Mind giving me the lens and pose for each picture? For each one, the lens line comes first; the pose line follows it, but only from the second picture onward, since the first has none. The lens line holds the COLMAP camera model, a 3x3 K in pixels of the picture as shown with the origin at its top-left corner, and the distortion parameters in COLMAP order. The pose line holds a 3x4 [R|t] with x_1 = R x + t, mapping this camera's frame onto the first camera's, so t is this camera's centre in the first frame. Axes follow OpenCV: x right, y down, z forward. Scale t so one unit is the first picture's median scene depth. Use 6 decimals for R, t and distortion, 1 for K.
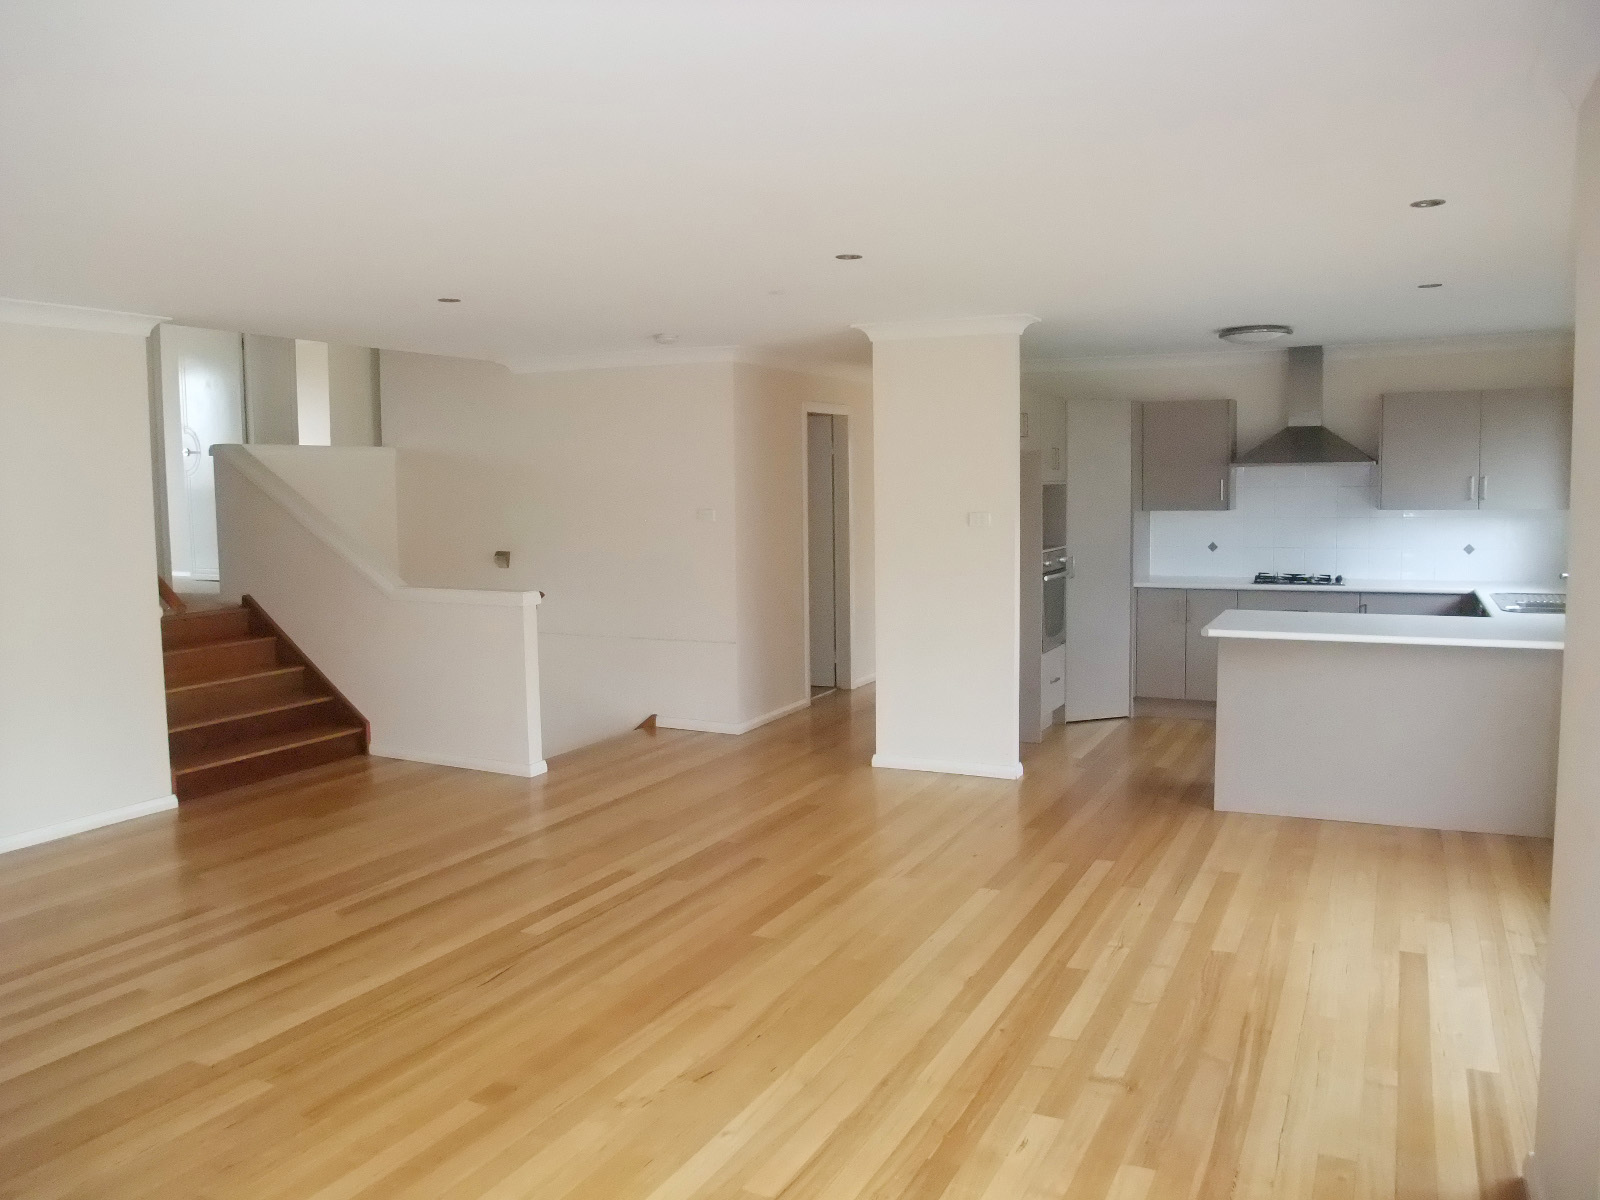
lens RADIAL K [[1283.6, 0, 800.0], [0, 1283.6, 600.0], [0, 0, 1]] dist [-0.062977, 0.012885]
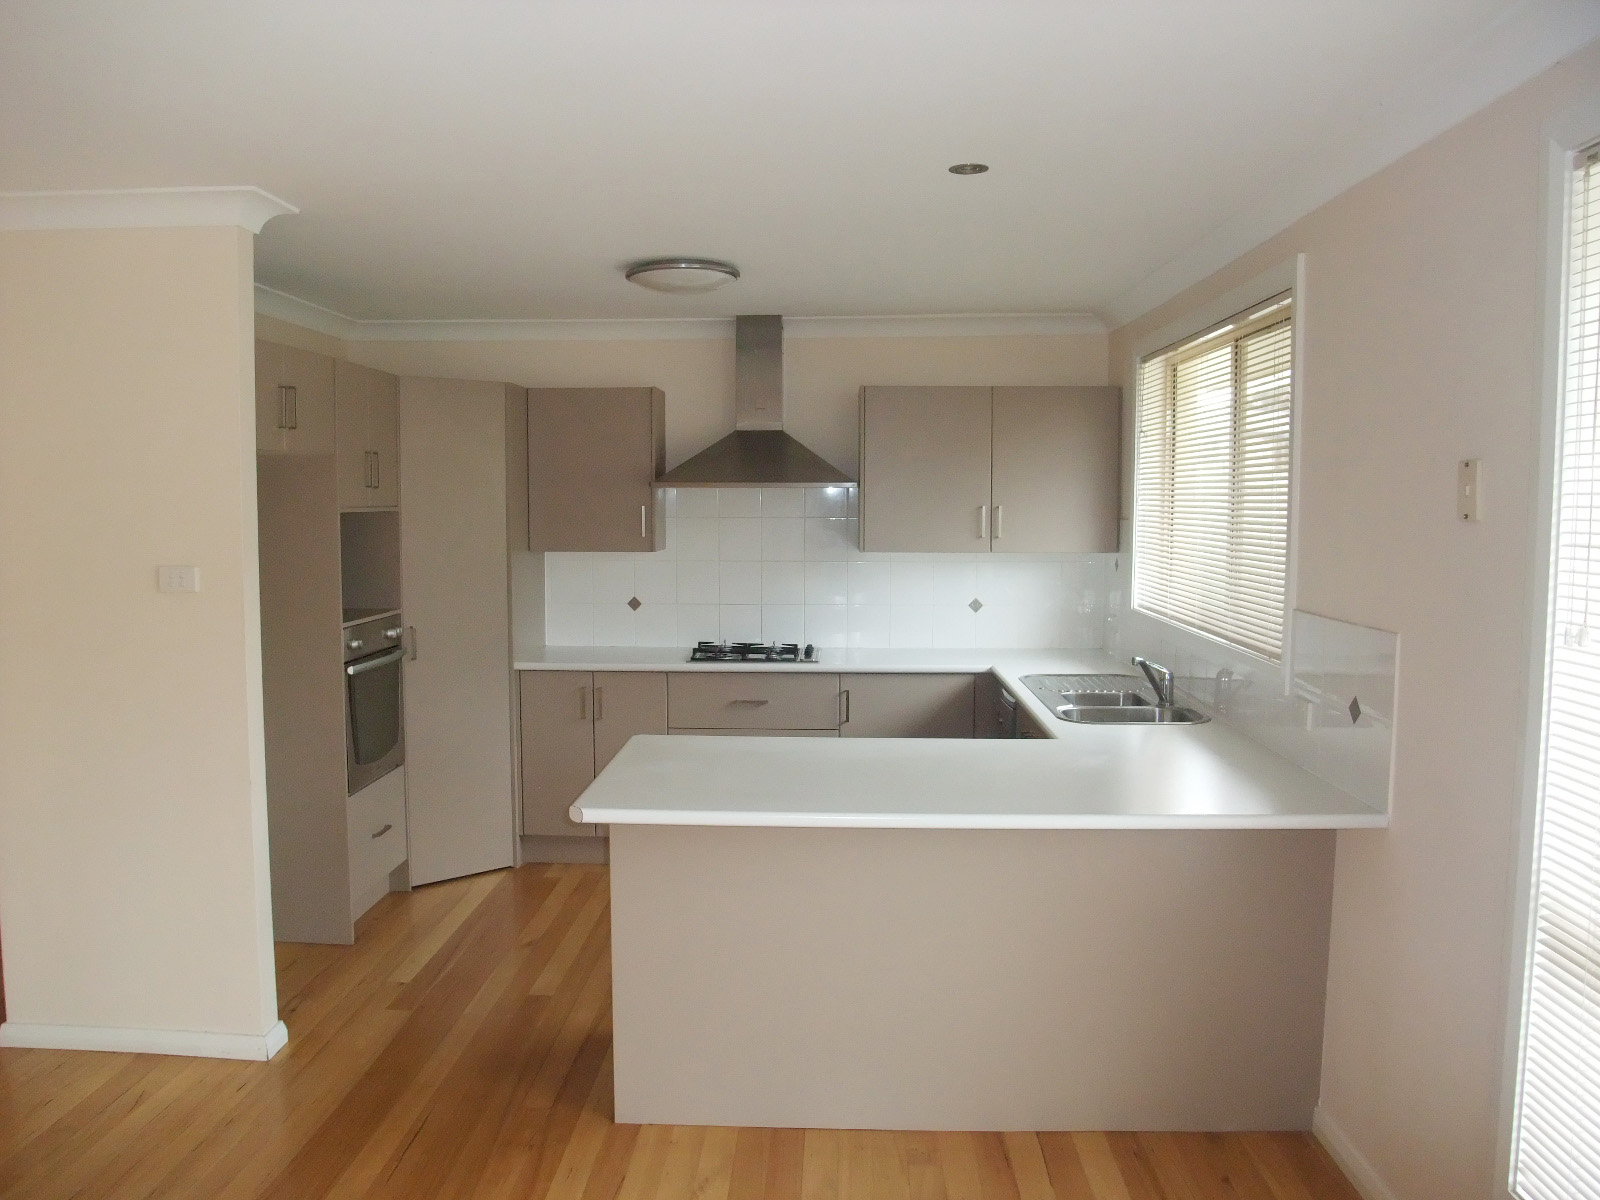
lens RADIAL K [[1285.4, 0, 800.0], [0, 1285.4, 600.0], [0, 0, 1]] dist [-0.101498, -0.005793]
pose [[0.917395, -0.012749, 0.397774, 0.142222], [0.019229, 0.999739, -0.012305, -0.036213], [-0.397513, 0.018937, 0.917401, 0.360354]]
